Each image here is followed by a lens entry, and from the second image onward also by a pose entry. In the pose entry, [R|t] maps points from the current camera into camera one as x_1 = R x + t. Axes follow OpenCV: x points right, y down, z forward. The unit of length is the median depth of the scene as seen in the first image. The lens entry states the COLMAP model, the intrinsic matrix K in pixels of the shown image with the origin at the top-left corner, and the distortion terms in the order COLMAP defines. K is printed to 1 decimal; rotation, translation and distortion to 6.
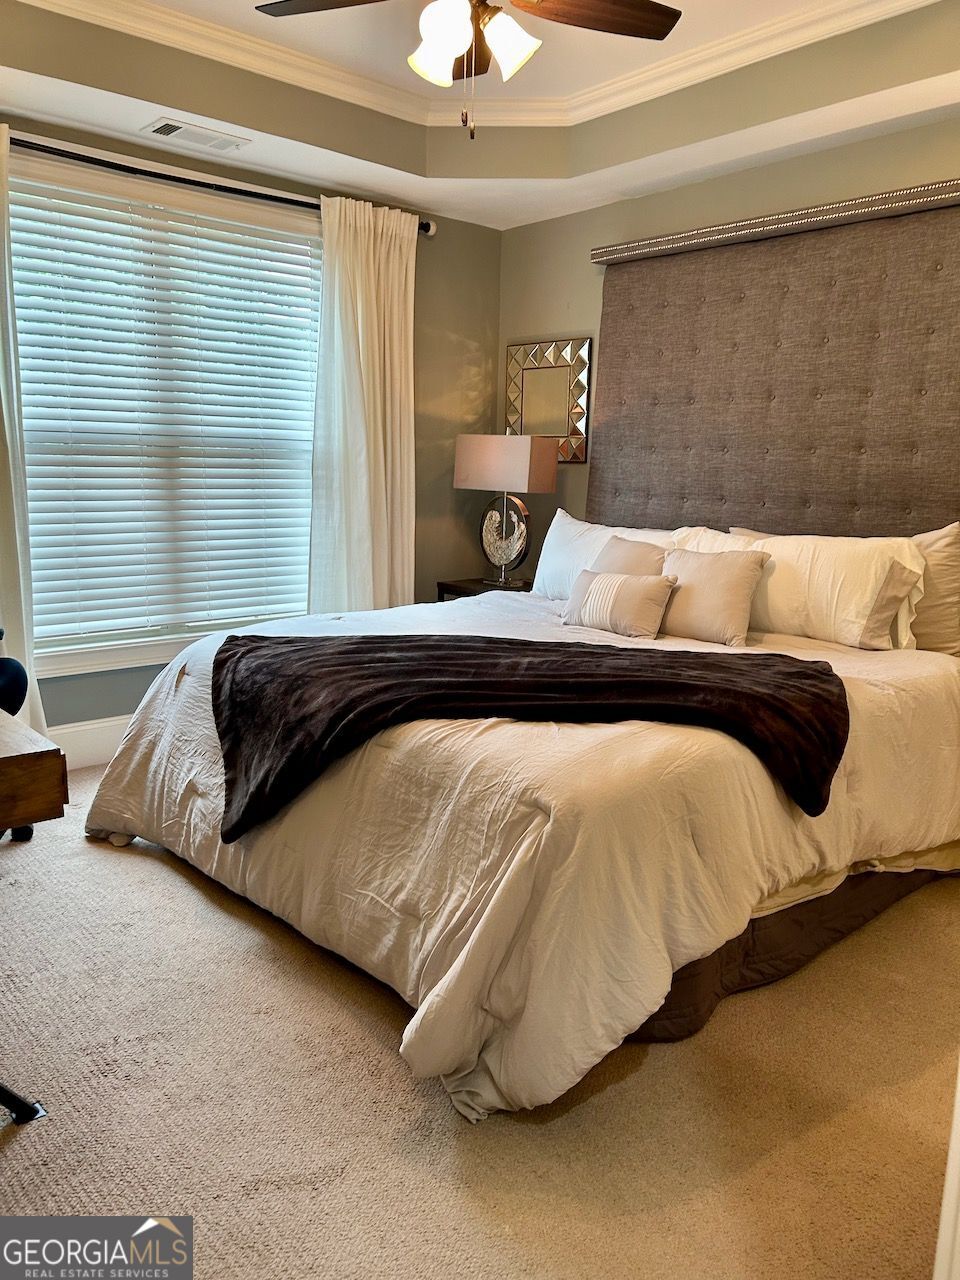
lens RADIAL K [[958.4, 0, 473.1], [0, 958.4, 637.5], [0, 0, 1]] dist [0.037546, -0.014803]
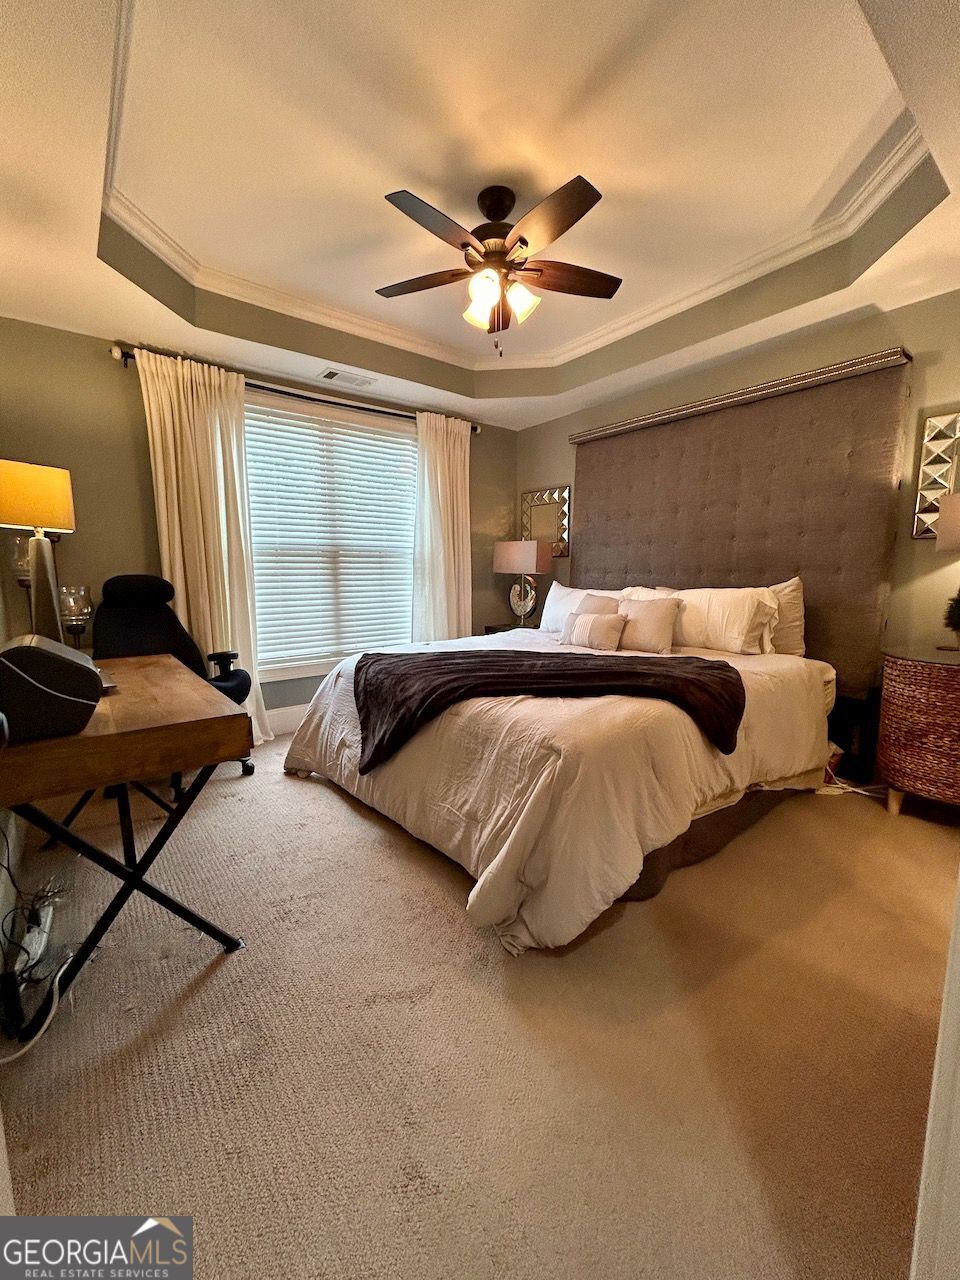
lens RADIAL K [[515.4, 0, 477.7], [0, 515.4, 641.8], [0, 0, 1]] dist [0.000184, 0.000308]
pose [[0.998498, -0.019923, -0.051046, -0.004822], [0.017527, 0.998743, -0.046964, 0.025453], [0.051917, 0.045999, 0.997591, 0.098055]]
